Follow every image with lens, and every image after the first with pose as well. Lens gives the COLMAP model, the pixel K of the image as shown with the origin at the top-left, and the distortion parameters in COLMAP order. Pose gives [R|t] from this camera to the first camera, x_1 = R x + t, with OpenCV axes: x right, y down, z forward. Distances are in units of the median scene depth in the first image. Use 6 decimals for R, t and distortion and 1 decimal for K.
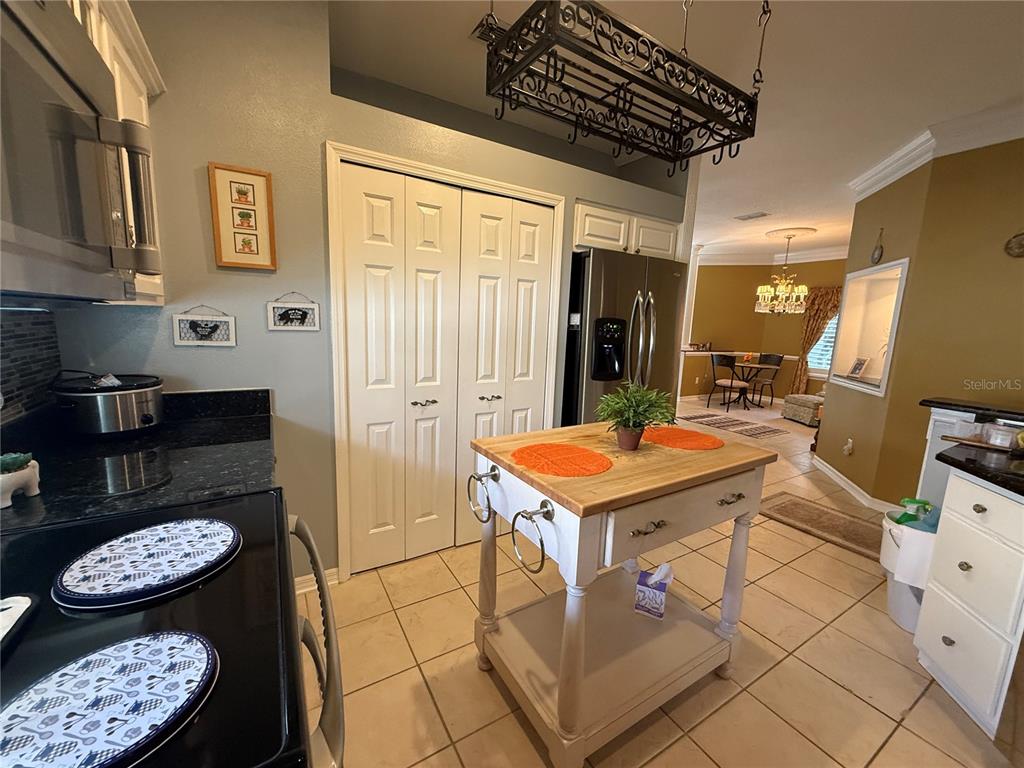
lens RADIAL K [[407.0, 0, 510.8], [0, 407.0, 383.3], [0, 0, 1]] dist [0.001792, 0.000351]
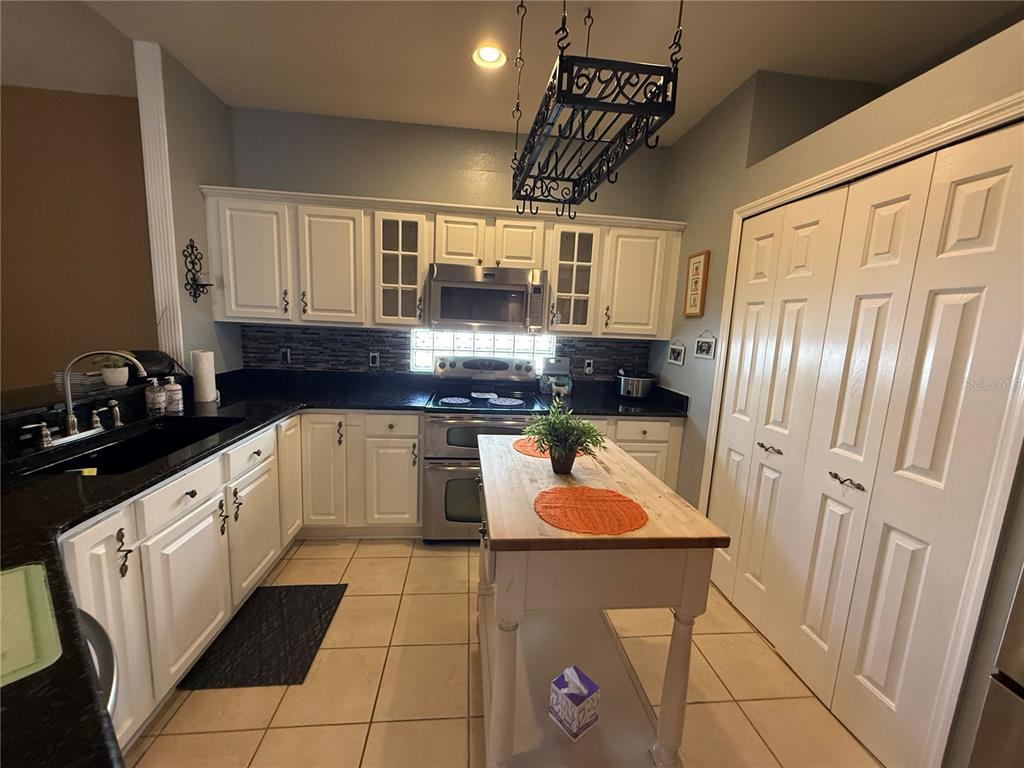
lens RADIAL K [[407.0, 0, 510.5], [0, 407.0, 385.2], [0, 0, 1]] dist [0.001792, 0.000351]
pose [[-0.416824, 0.082299, -0.905254, 0.845819], [-0.201729, 0.962683, 0.180407, -0.136278], [0.886320, 0.257814, -0.384667, 0.841875]]
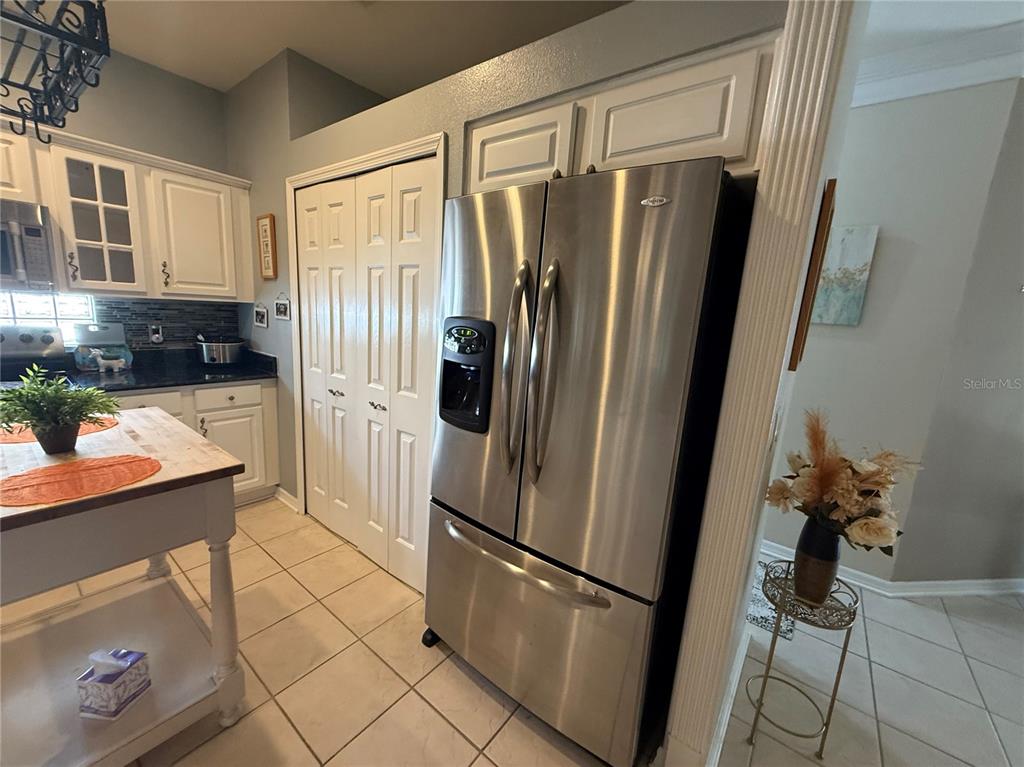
lens RADIAL K [[407.0, 0, 508.2], [0, 407.0, 384.6], [0, 0, 1]] dist [0.001792, 0.000351]
pose [[0.364189, 0.153798, -0.918538, 0.961496], [-0.193286, 0.977278, 0.086998, -0.158541], [0.911047, 0.145857, 0.385641, 1.039824]]
